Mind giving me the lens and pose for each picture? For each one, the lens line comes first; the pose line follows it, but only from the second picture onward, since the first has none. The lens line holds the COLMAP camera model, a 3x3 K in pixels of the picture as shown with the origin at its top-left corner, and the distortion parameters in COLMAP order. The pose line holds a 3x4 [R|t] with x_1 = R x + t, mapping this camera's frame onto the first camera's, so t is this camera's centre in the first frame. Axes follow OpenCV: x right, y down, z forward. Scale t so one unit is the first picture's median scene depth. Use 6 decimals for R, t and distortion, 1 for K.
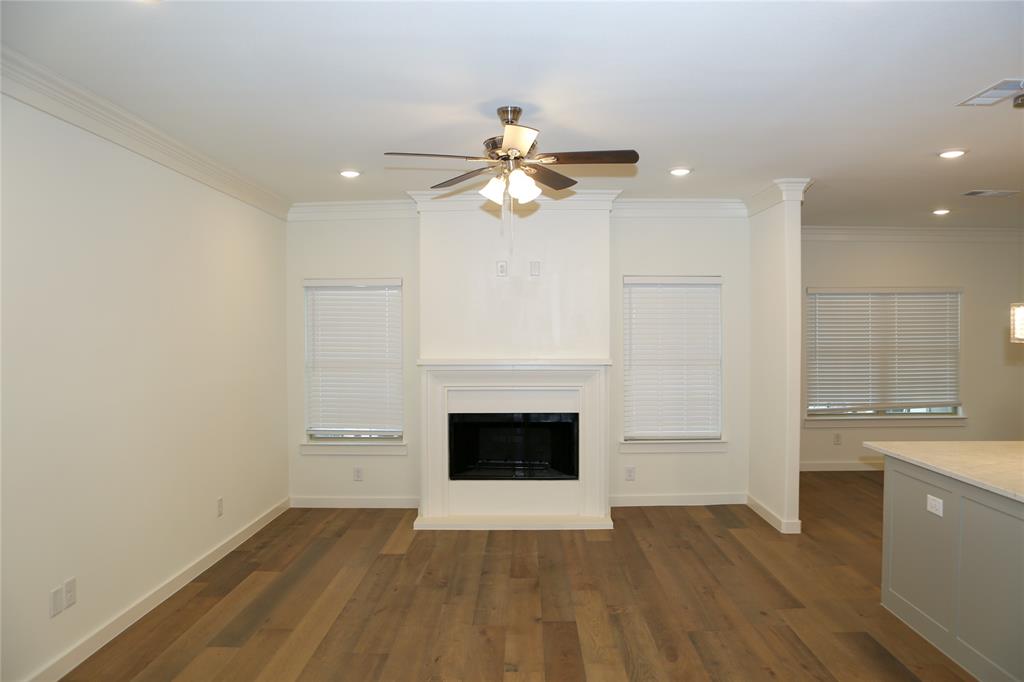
lens RADIAL K [[715.9, 0, 513.9], [0, 715.9, 334.6], [0, 0, 1]] dist [-0.094399, 0.073480]
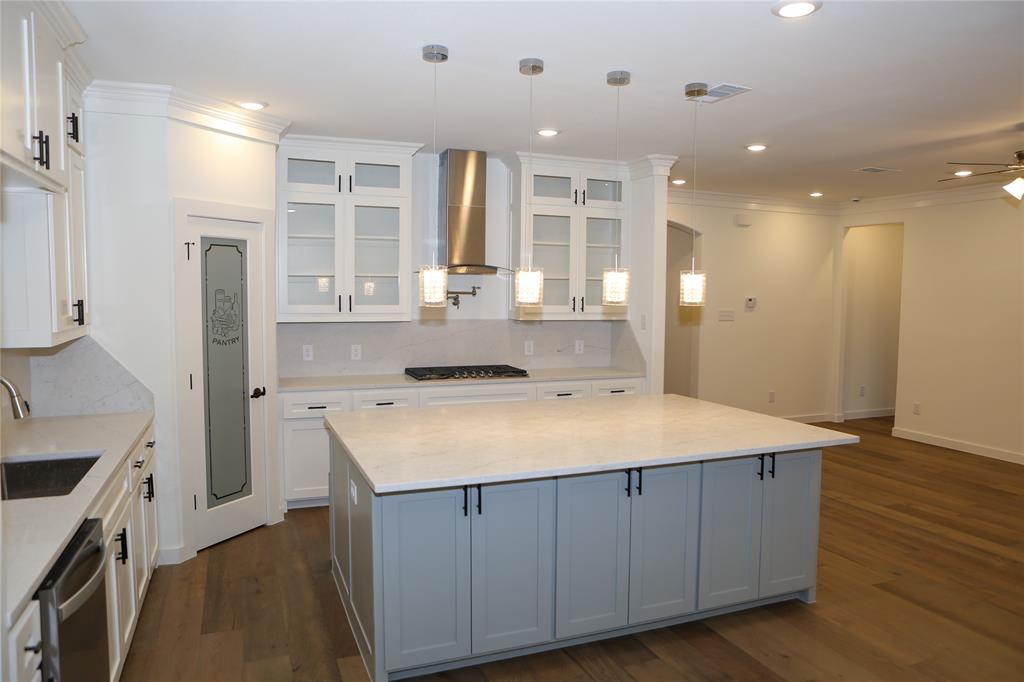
lens RADIAL K [[715.9, 0, 525.5], [0, 715.9, 331.6], [0, 0, 1]] dist [-0.094399, 0.073480]
pose [[-0.922448, 0.013648, -0.385880, 0.908215], [-0.013029, 0.997706, 0.066433, -0.012539], [0.385901, 0.066309, -0.920154, 1.241928]]
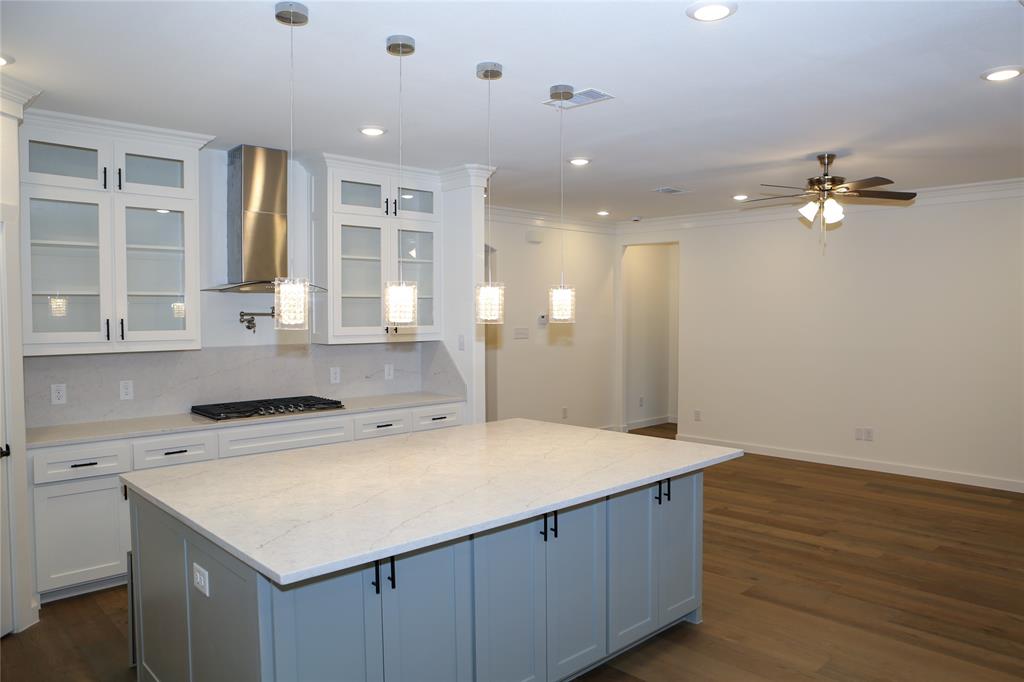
lens RADIAL K [[715.9, 0, 527.9], [0, 715.9, 336.3], [0, 0, 1]] dist [-0.094399, 0.073480]
pose [[-0.717421, 0.027913, -0.696080, 0.967905], [-0.002247, 0.999099, 0.042379, -0.008818], [0.696636, 0.031968, -0.716712, 1.100233]]
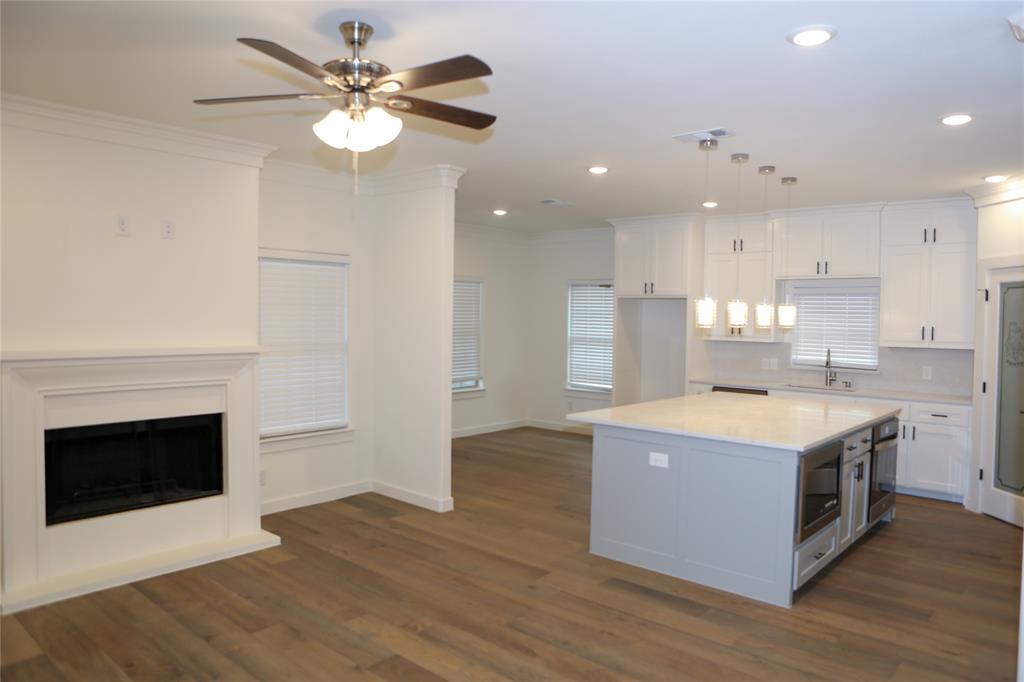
lens RADIAL K [[715.9, 0, 515.9], [0, 715.9, 335.3], [0, 0, 1]] dist [-0.094399, 0.073480]
pose [[0.651656, -0.011494, 0.758427, -0.329097], [-0.009498, 0.999683, 0.023311, -0.000328], [-0.758455, -0.022394, 0.651341, 0.248483]]
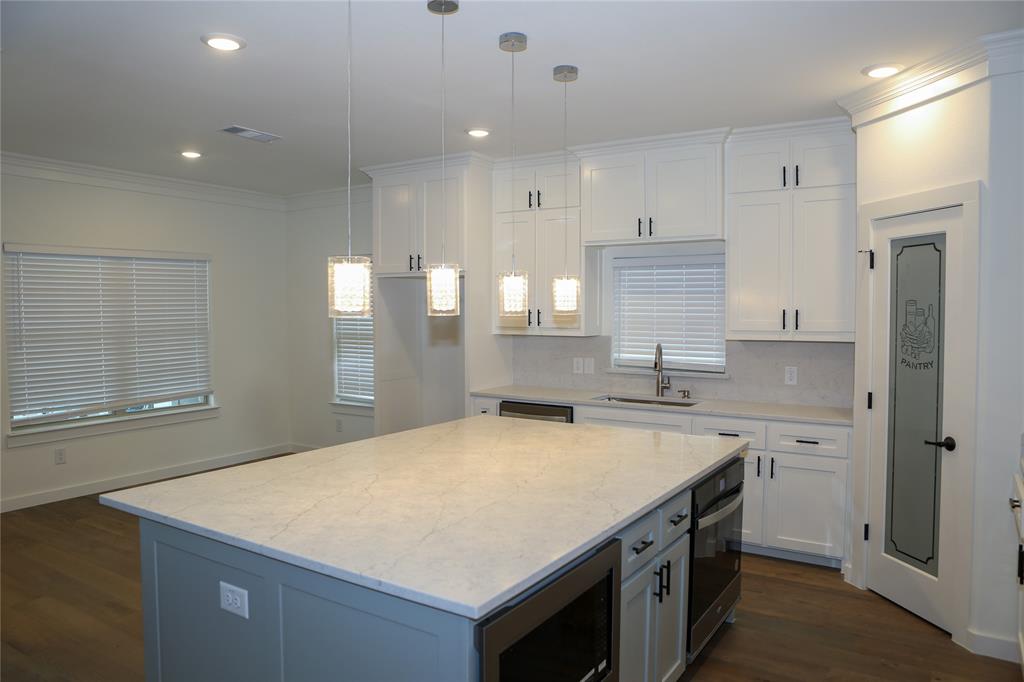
lens RADIAL K [[715.9, 0, 507.0], [0, 715.9, 337.7], [0, 0, 1]] dist [-0.094399, 0.073480]
pose [[0.541948, -0.037803, 0.839561, 0.159817], [0.008951, 0.999191, 0.039212, 0.003658], [-0.840364, -0.013736, 0.541848, 0.322704]]
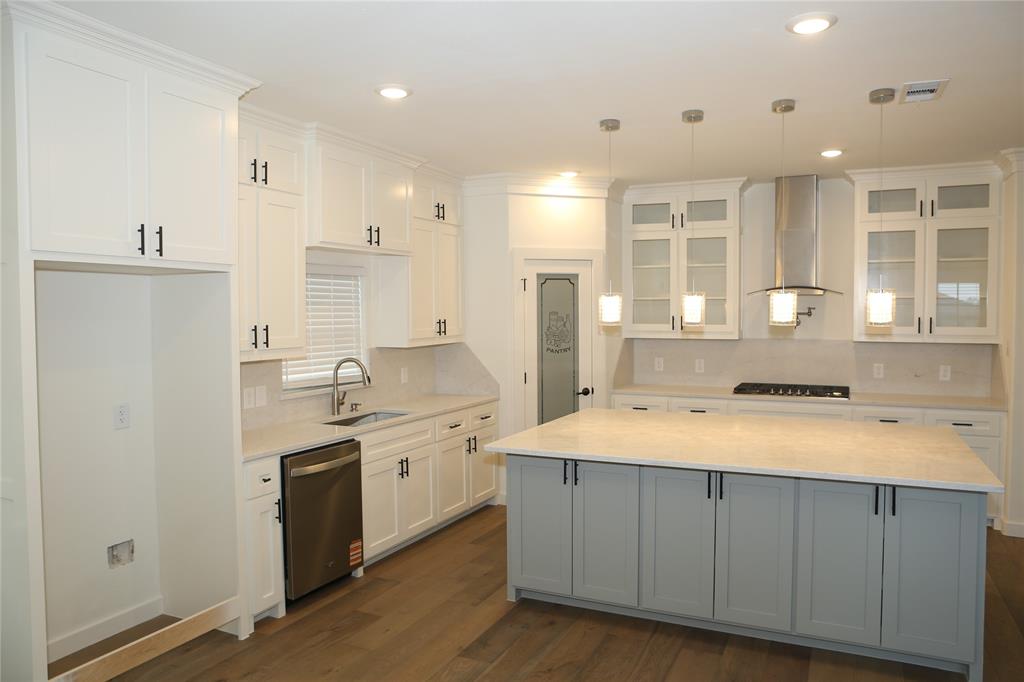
lens RADIAL K [[715.9, 0, 534.8], [0, 715.9, 332.0], [0, 0, 1]] dist [-0.094399, 0.073480]
pose [[-0.910952, -0.010640, 0.412375, 0.486113], [0.006398, 0.999183, 0.039913, -0.016032], [-0.412462, 0.038998, -0.910139, 1.386121]]
